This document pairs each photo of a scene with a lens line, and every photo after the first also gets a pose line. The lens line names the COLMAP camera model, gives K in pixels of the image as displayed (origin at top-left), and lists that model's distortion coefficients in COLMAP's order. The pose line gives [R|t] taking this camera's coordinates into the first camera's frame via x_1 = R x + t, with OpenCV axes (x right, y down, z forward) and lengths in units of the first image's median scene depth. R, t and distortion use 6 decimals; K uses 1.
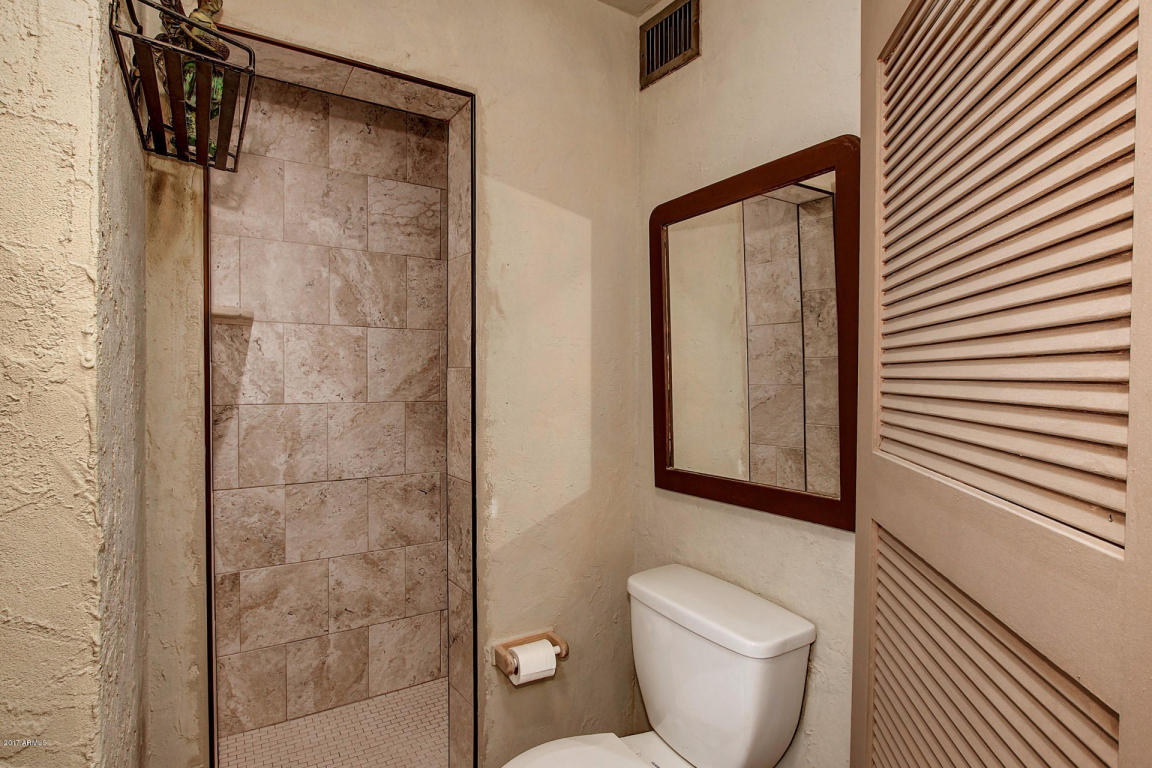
lens RADIAL K [[562.0, 0, 578.4], [0, 562.0, 384.7], [0, 0, 1]] dist [-0.018287, 0.000558]
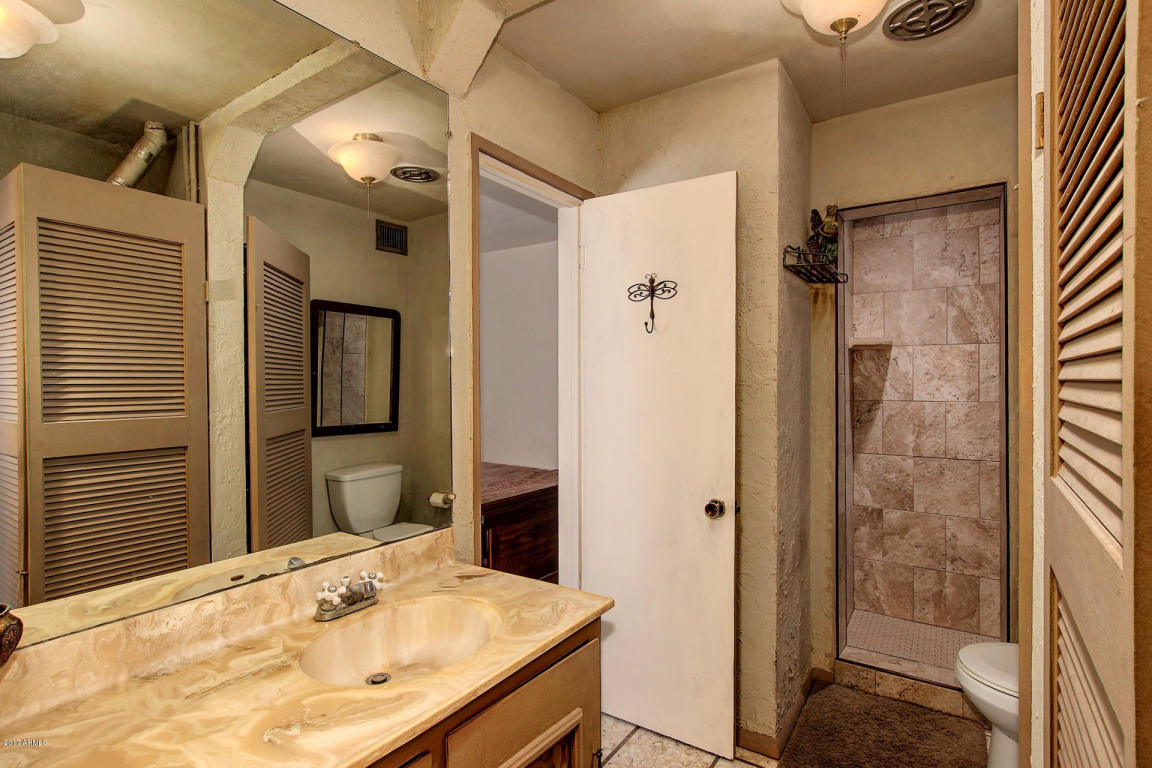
lens RADIAL K [[562.0, 0, 578.4], [0, 562.0, 384.7], [0, 0, 1]] dist [-0.018287, 0.000558]
pose [[0.392134, -0.002812, -0.919904, 0.461681], [-0.007855, 0.999949, -0.006406, 0.007766], [0.919875, 0.009738, 0.392091, -0.368432]]
